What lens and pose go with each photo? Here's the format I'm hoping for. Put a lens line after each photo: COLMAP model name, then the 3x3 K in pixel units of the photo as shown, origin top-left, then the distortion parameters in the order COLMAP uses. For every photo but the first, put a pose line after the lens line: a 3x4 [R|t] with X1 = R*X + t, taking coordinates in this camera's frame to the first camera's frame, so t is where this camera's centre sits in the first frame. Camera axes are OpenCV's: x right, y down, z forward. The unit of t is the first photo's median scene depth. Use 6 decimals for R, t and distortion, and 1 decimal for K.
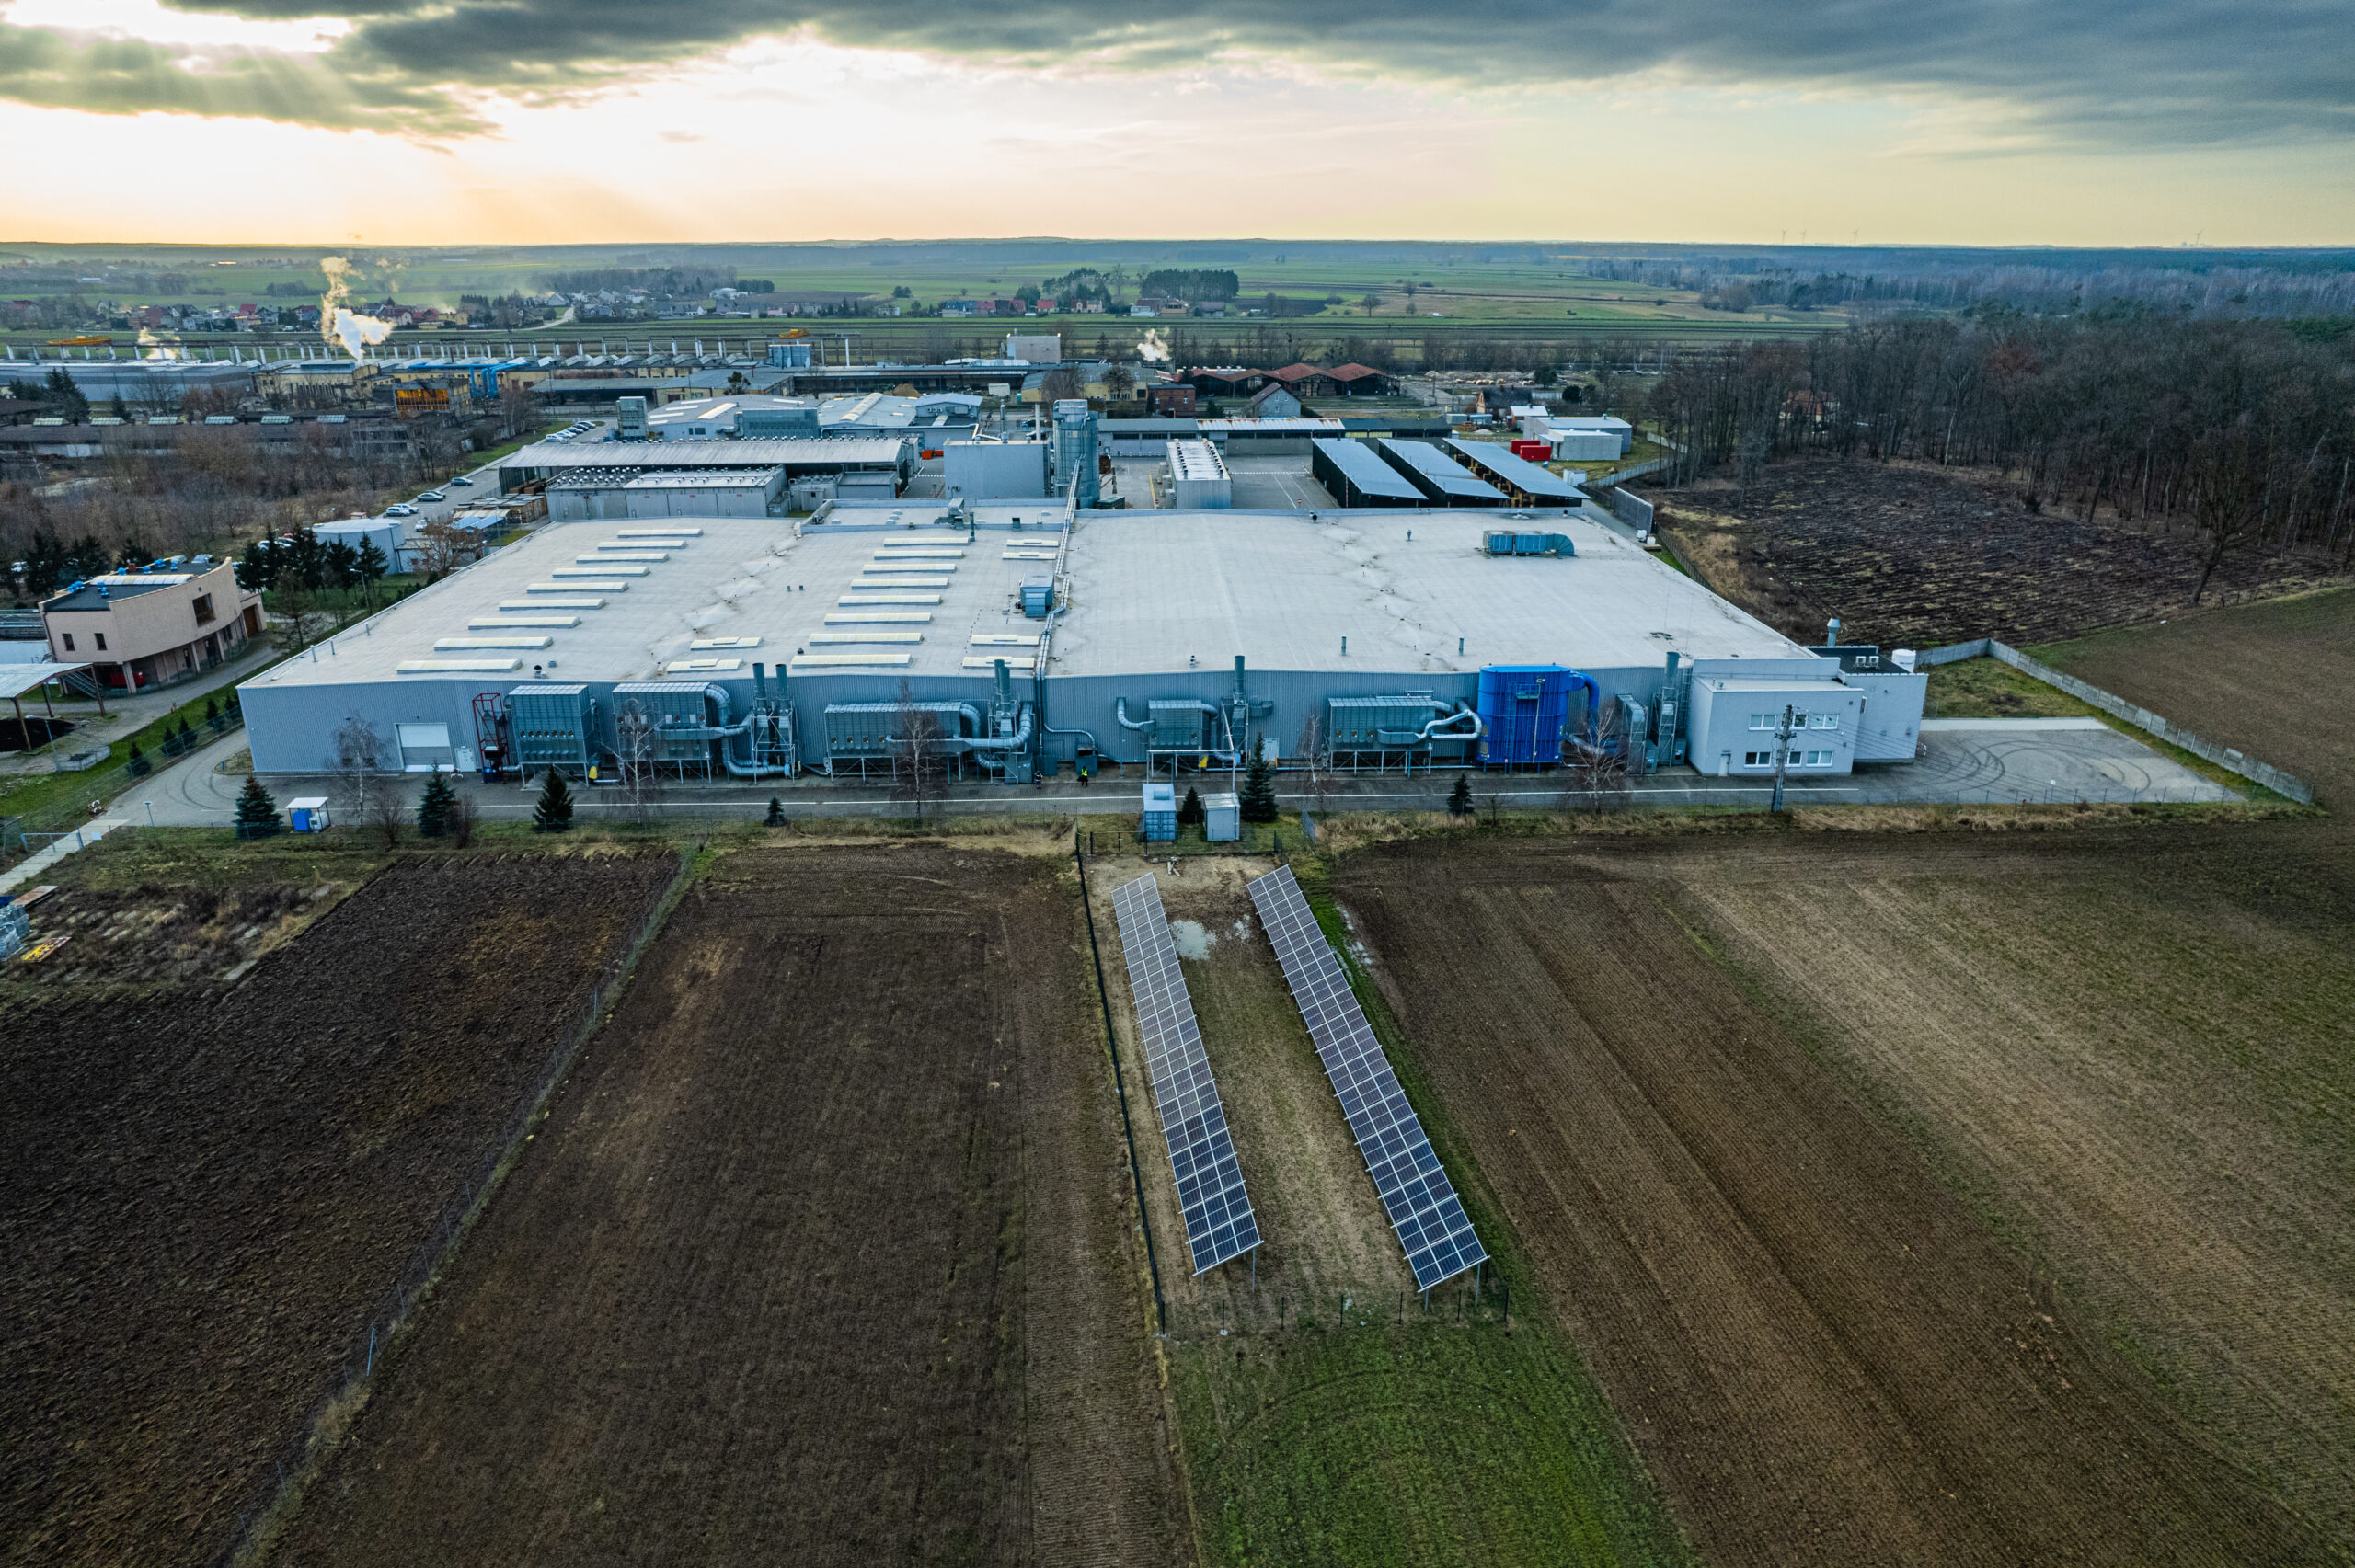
lens RADIAL K [[1547.1, 0, 1177.5], [0, 1547.1, 784.0], [0, 0, 1]] dist [-0.050130, 0.002172]
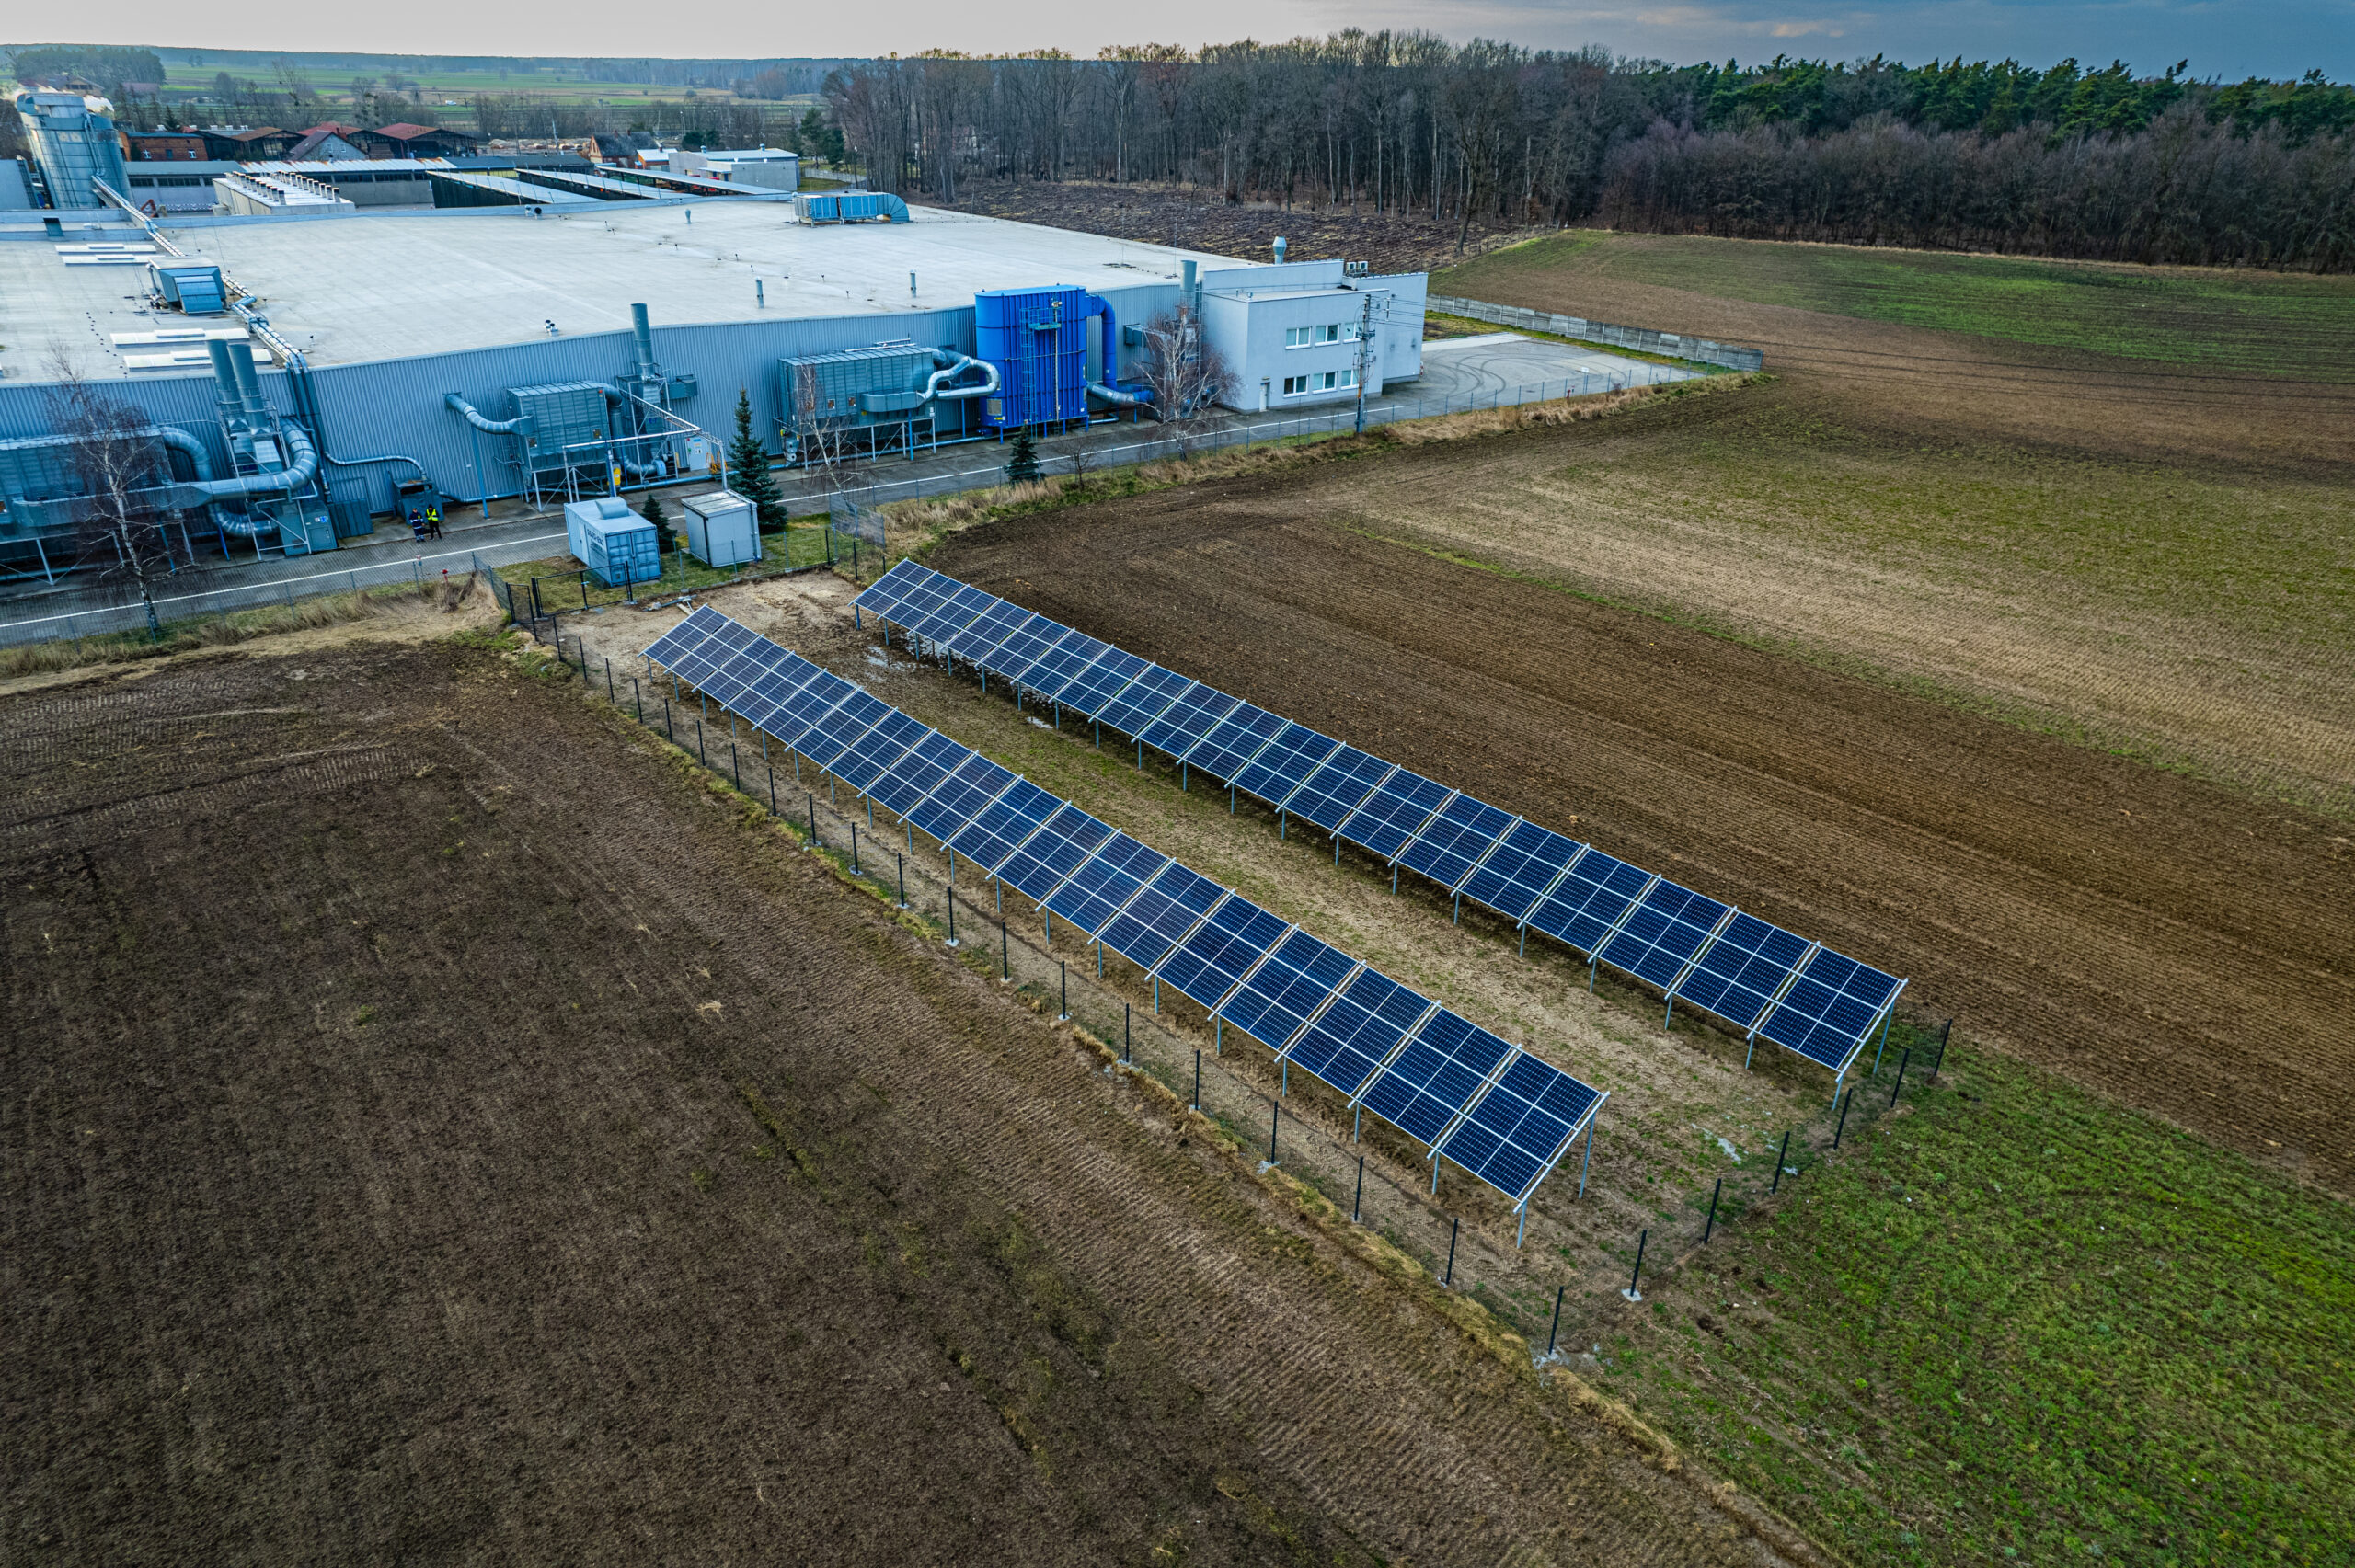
lens RADIAL K [[1504.4, 0, 1184.1], [0, 1504.4, 797.1], [0, 0, 1]] dist [-0.077018, 0.069147]
pose [[0.818323, -0.238571, 0.522906, -0.162679], [0.174042, 0.969927, 0.170152, 0.057087], [-0.547774, -0.048232, 0.835235, 0.389164]]
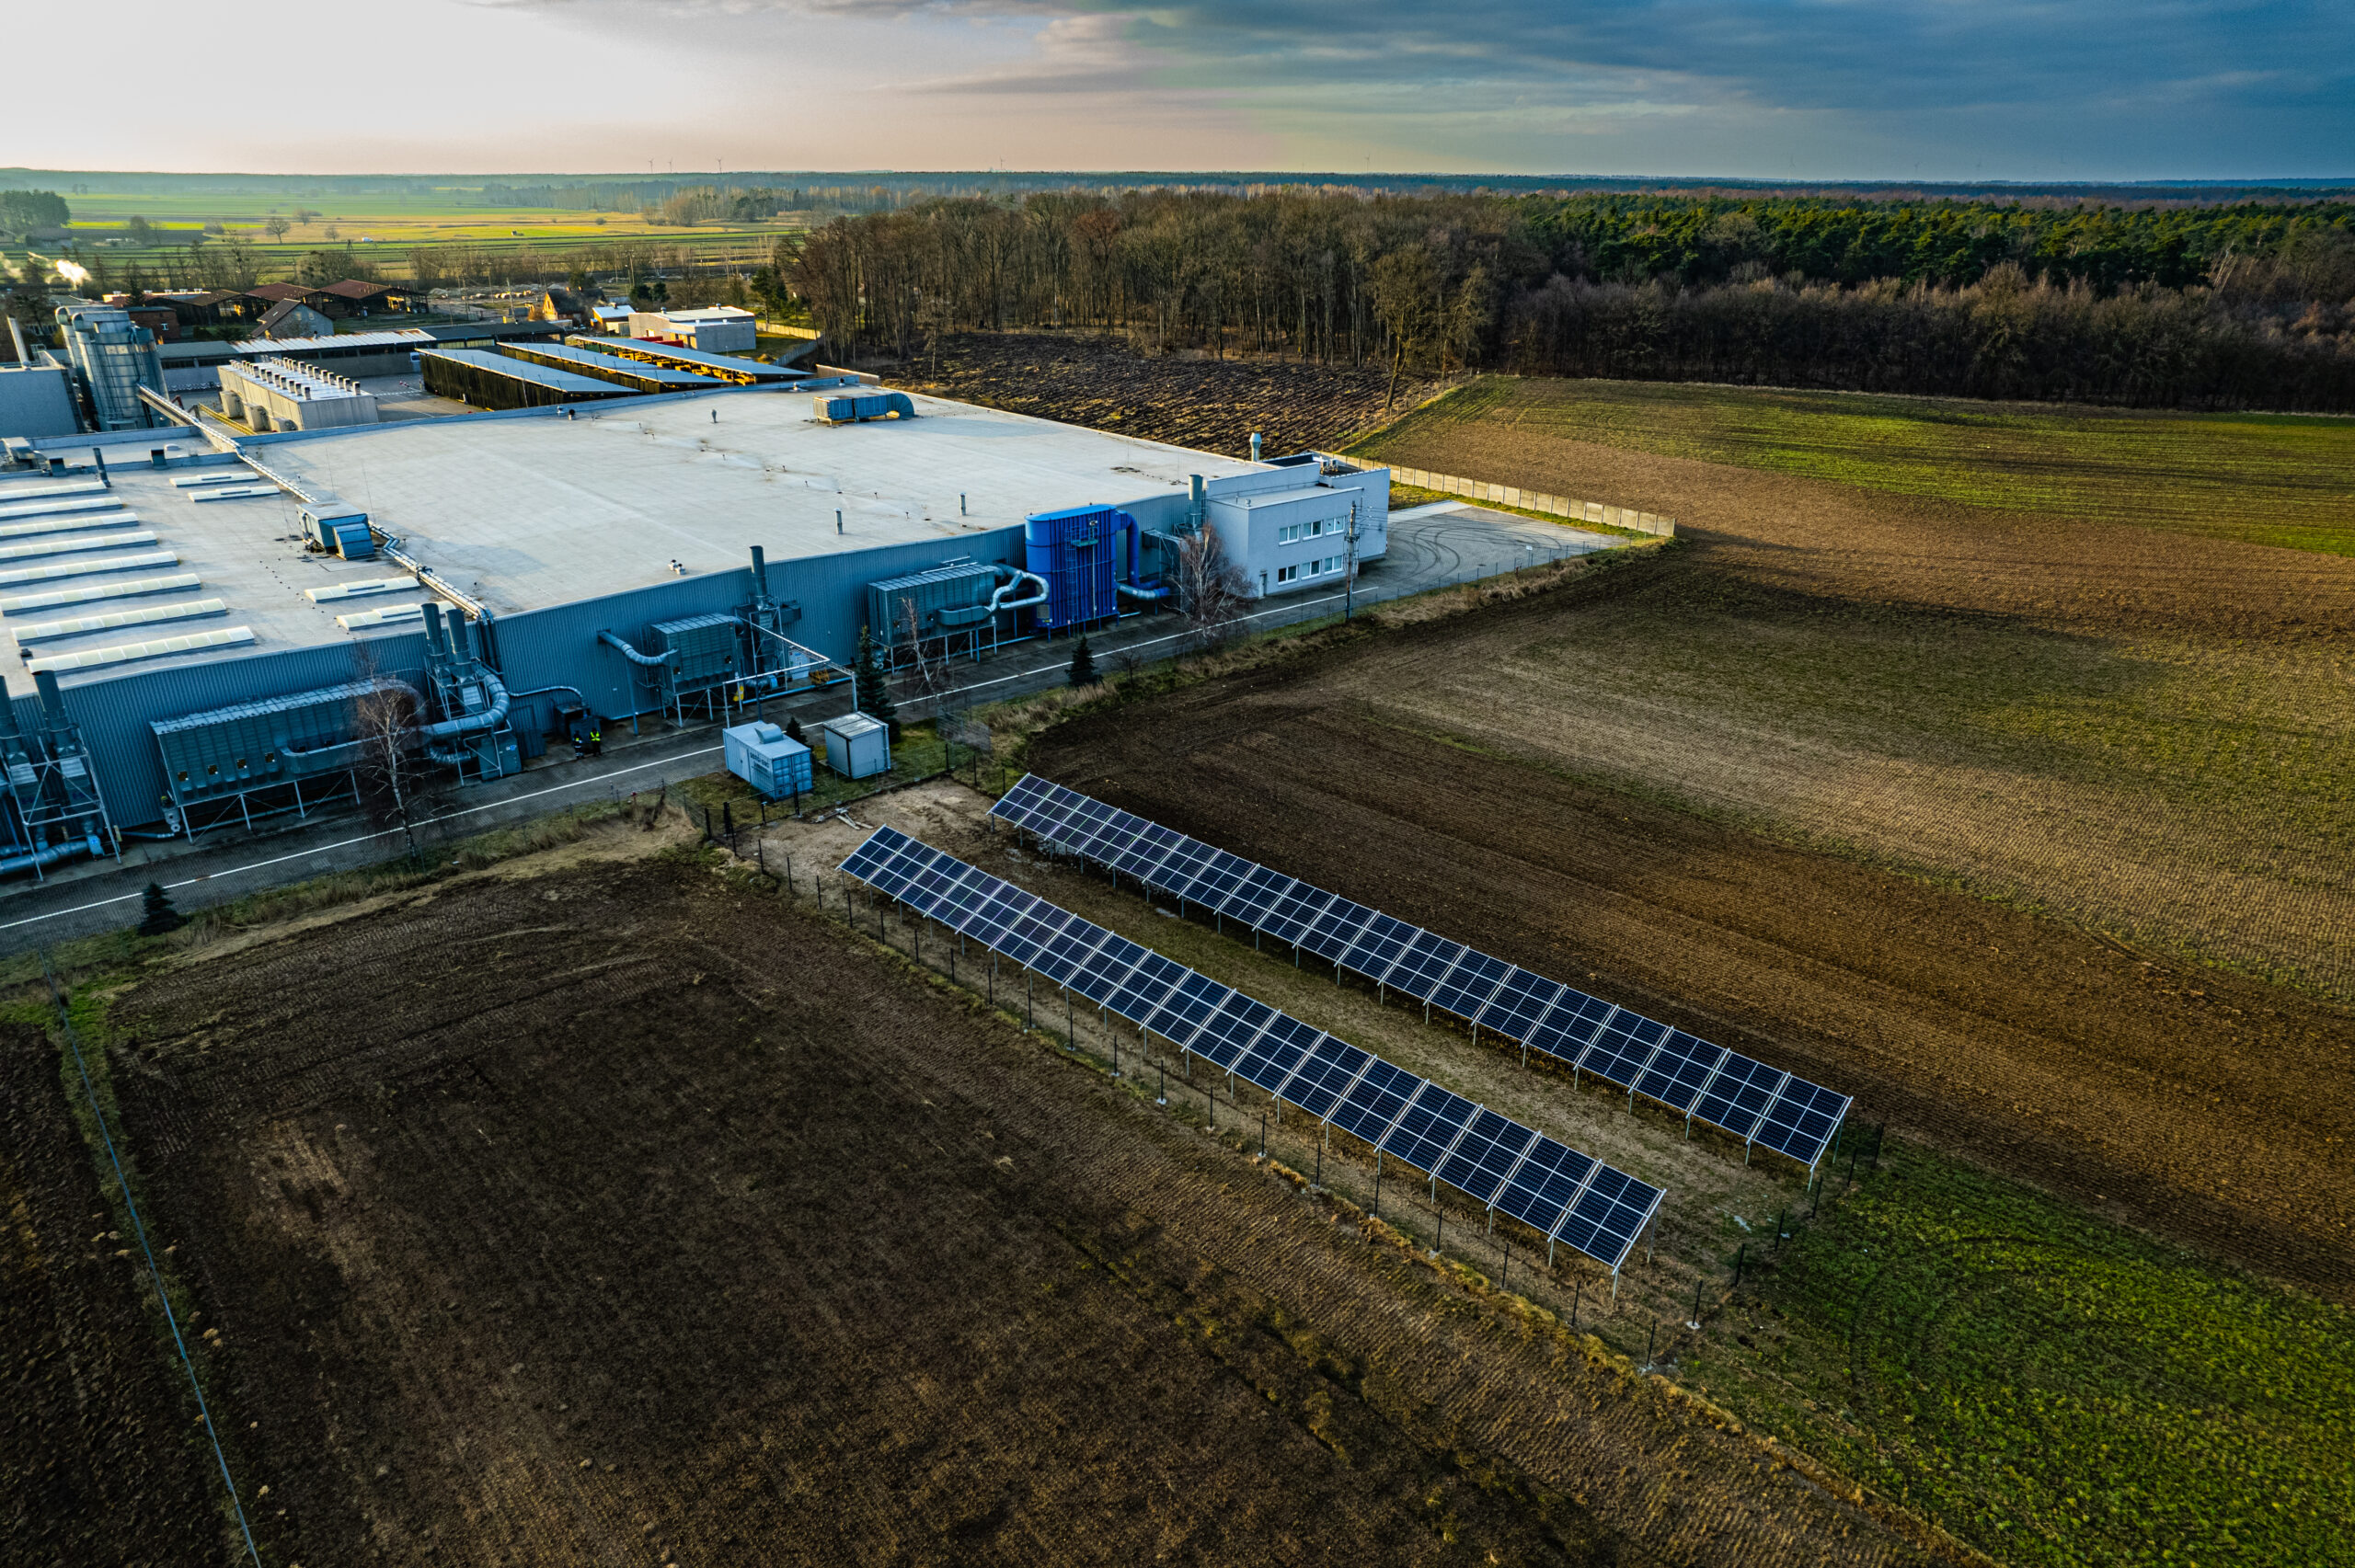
lens RADIAL K [[1504.4, 0, 1184.1], [0, 1504.4, 797.1], [0, 0, 1]] dist [-0.077018, 0.069147]
pose [[0.775866, -0.239232, 0.583781, -0.283581], [0.205497, 0.970684, 0.124671, -0.012793], [-0.596493, 0.023237, 0.802282, 0.321610]]
